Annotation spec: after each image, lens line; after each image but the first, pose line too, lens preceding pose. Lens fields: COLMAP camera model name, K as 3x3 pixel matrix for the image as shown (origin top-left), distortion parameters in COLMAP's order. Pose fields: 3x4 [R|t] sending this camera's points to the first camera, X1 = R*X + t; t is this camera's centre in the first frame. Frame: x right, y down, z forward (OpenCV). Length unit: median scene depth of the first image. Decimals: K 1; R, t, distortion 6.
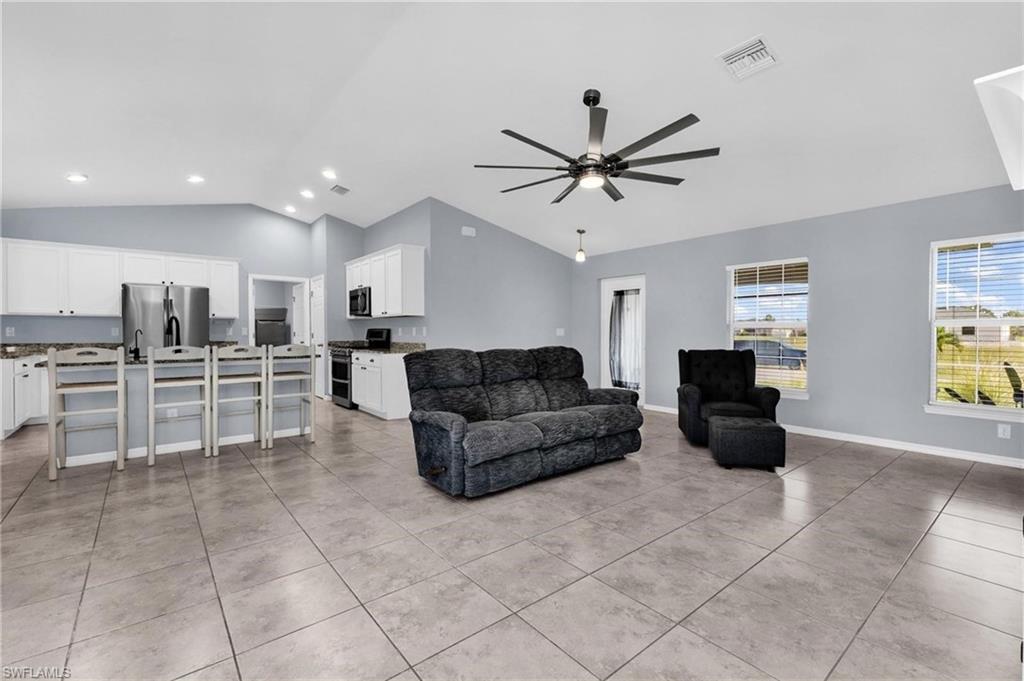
lens RADIAL K [[456.4, 0, 513.5], [0, 456.4, 336.6], [0, 0, 1]] dist [0.008257, 0.000135]
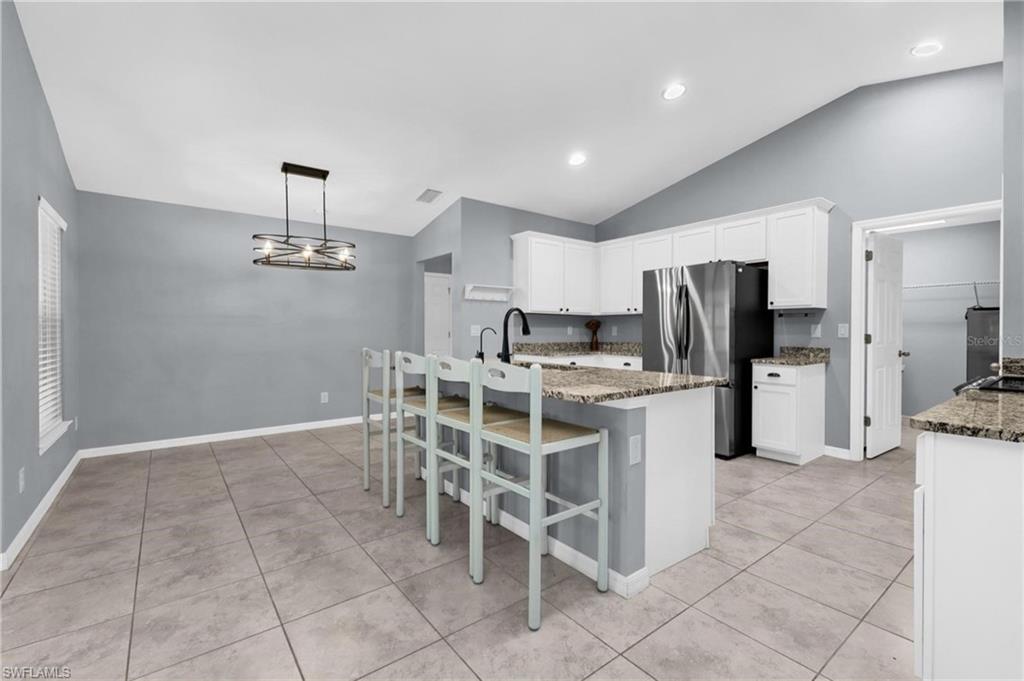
lens RADIAL K [[451.0, 0, 505.2], [0, 451.0, 332.3], [0, 0, 1]] dist [0.002714, 0.000309]
pose [[-0.020437, 0.006416, -0.999771, -0.029883], [-0.017650, 0.999821, 0.006777, -0.005630], [0.999635, 0.017784, -0.020320, 0.699928]]
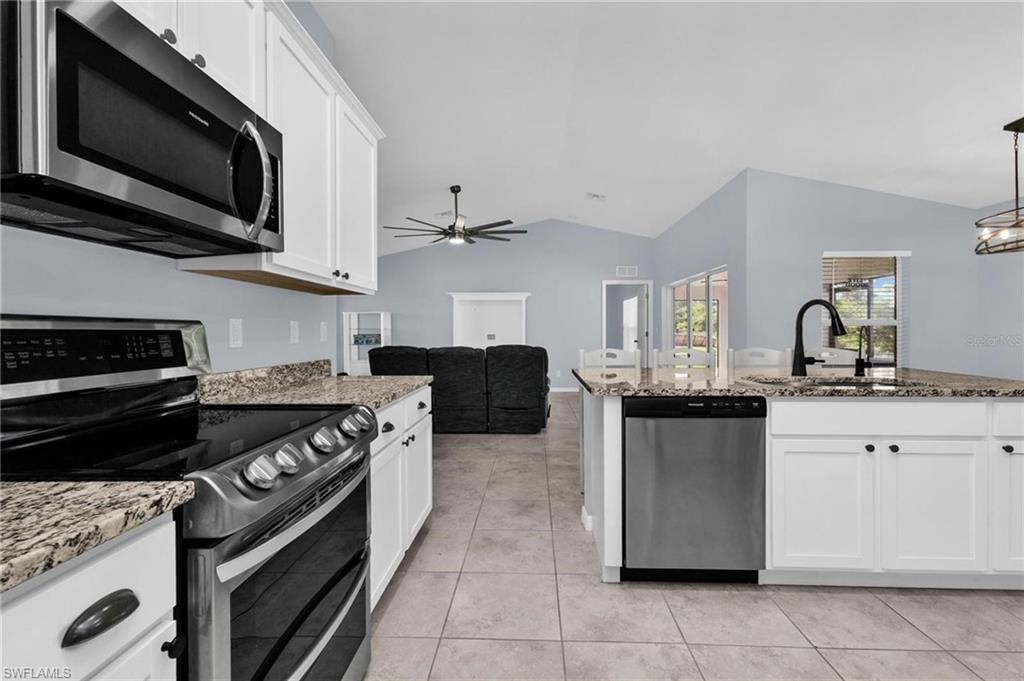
lens RADIAL K [[456.4, 0, 513.5], [0, 456.4, 336.6], [0, 0, 1]] dist [0.008257, 0.000135]
pose [[-0.749307, 0.000636, 0.662222, -0.579839], [0.017915, 0.999653, 0.019311, -0.011992], [-0.661980, 0.026334, -0.749059, 1.152203]]
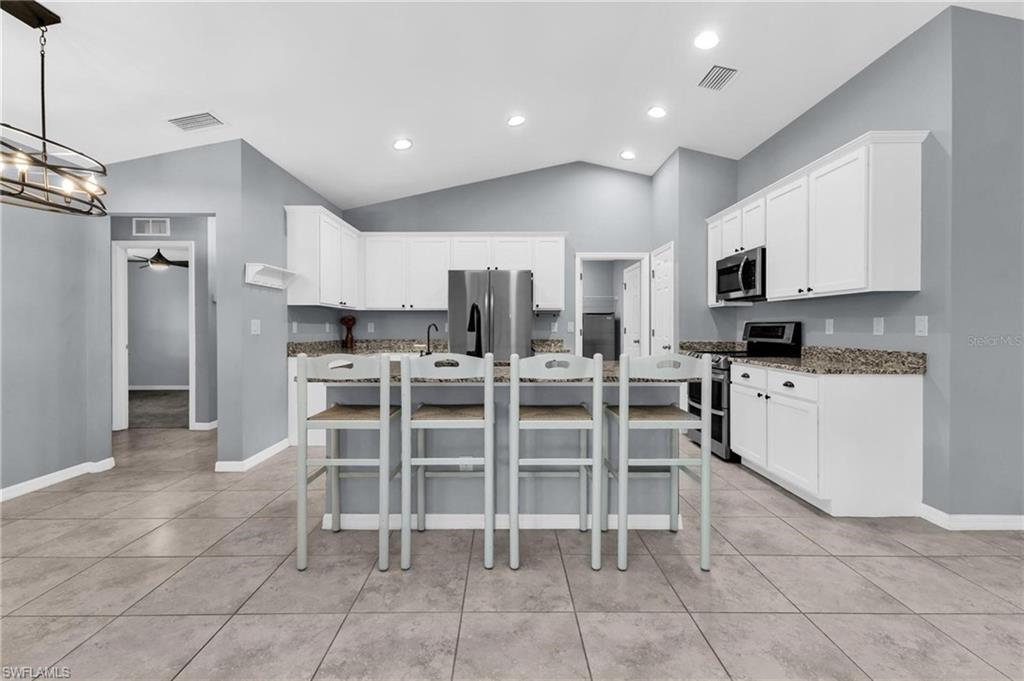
lens RADIAL K [[456.4, 0, 513.5], [0, 456.4, 336.6], [0, 0, 1]] dist [0.008257, 0.000135]
pose [[0.787996, 0.015848, -0.615476, -0.204210], [-0.011515, 0.999873, 0.011003, -0.001434], [0.615572, -0.001583, 0.788079, 0.361440]]
